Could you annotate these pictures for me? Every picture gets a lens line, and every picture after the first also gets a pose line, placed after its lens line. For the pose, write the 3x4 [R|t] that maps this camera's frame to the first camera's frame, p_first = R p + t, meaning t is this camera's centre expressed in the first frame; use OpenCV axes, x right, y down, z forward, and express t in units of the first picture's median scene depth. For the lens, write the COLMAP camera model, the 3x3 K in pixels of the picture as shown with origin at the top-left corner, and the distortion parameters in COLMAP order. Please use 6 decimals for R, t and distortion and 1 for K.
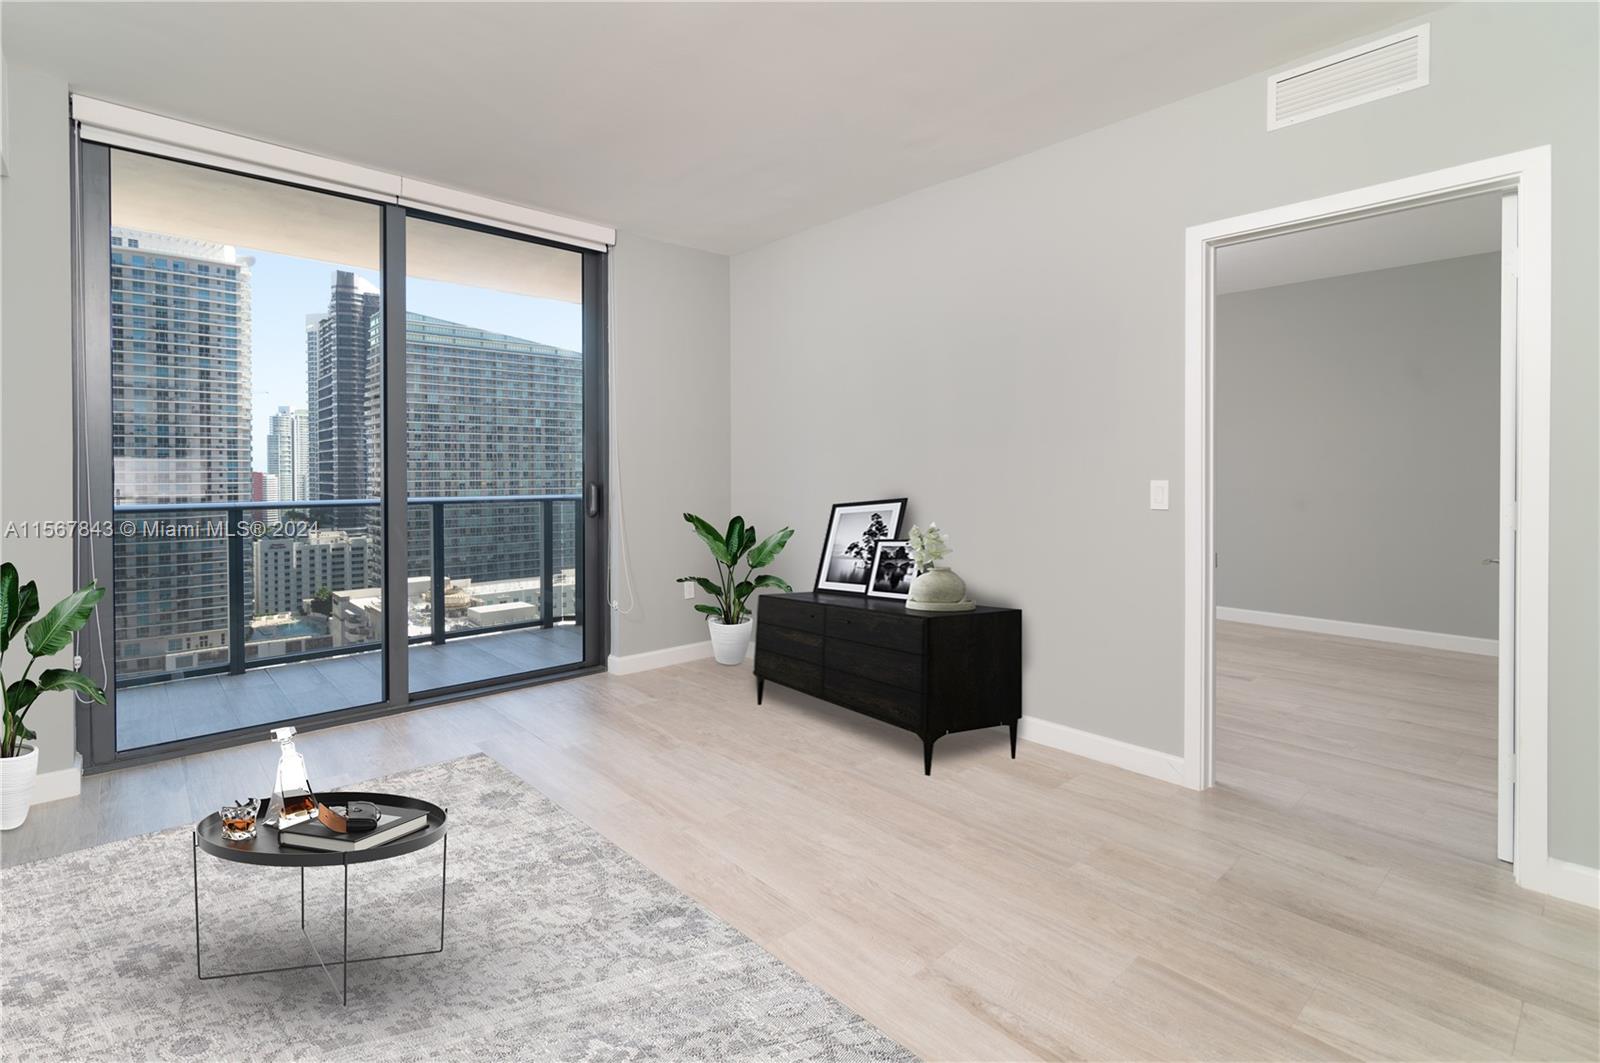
lens RADIAL K [[732.8, 0, 775.4], [0, 732.8, 476.8], [0, 0, 1]] dist [-0.010989, 0.000272]
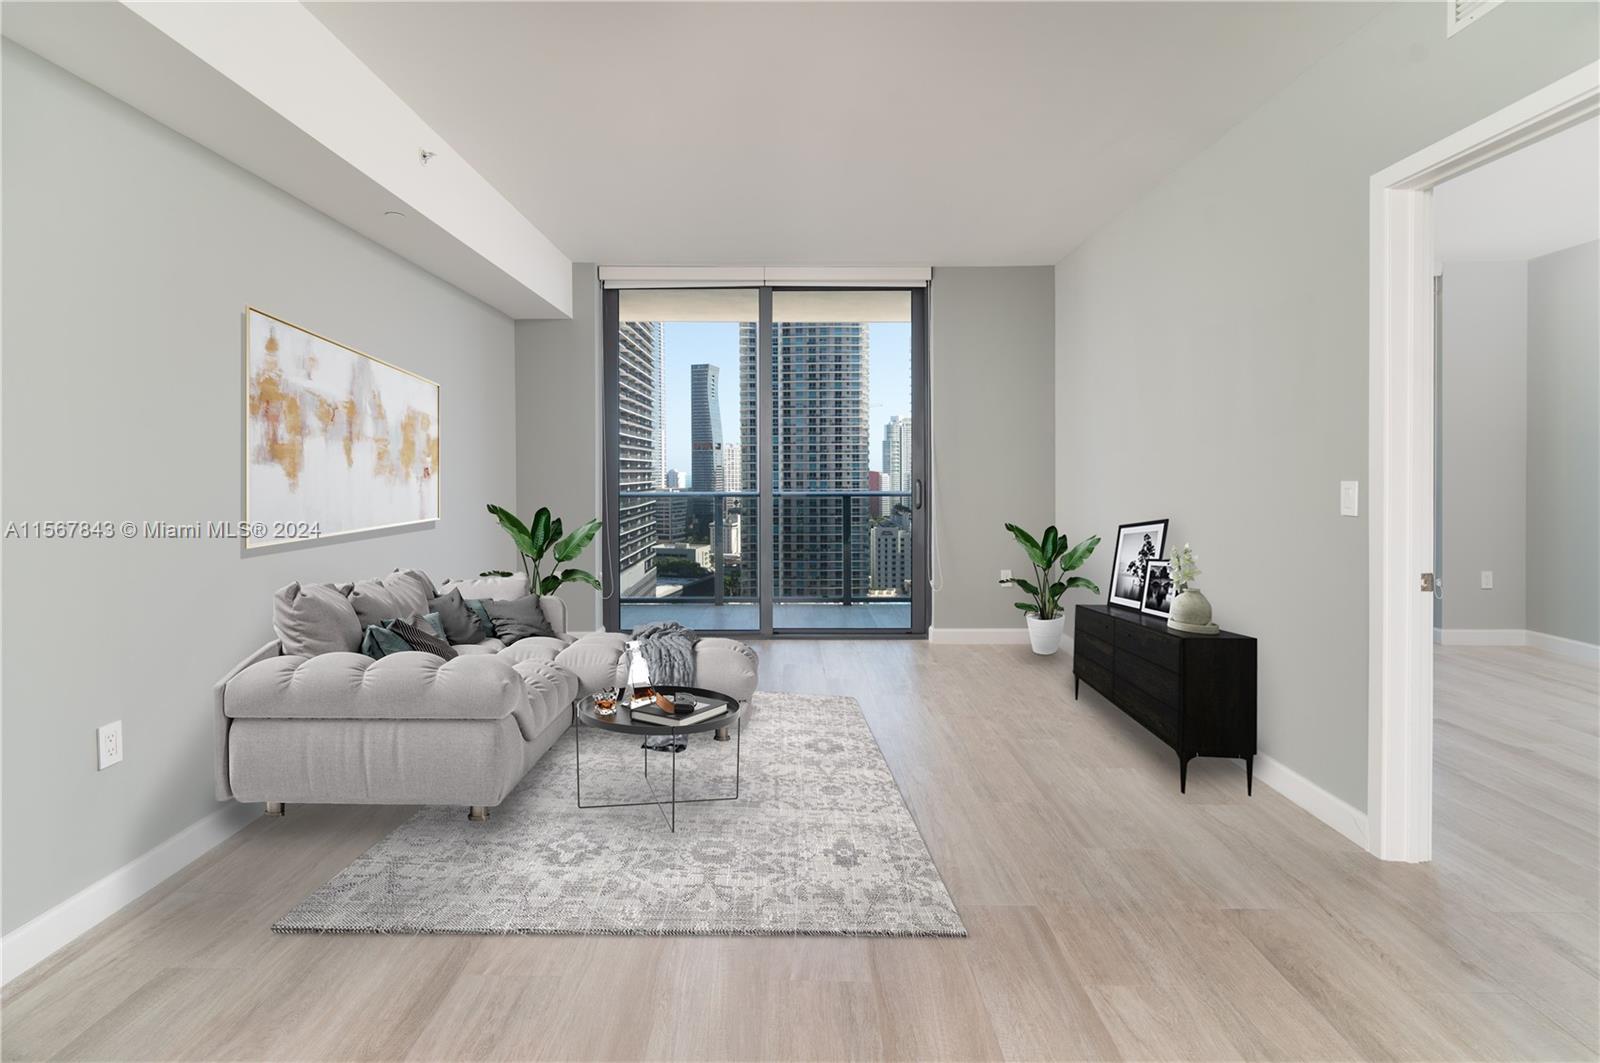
lens RADIAL K [[732.8, 0, 775.4], [0, 732.8, 476.8], [0, 0, 1]] dist [-0.010989, 0.000272]
pose [[0.727258, 0.005979, -0.686338, 0.460154], [-0.005223, 0.999981, 0.003177, -0.029306], [0.686344, 0.001275, 0.727276, -0.111085]]
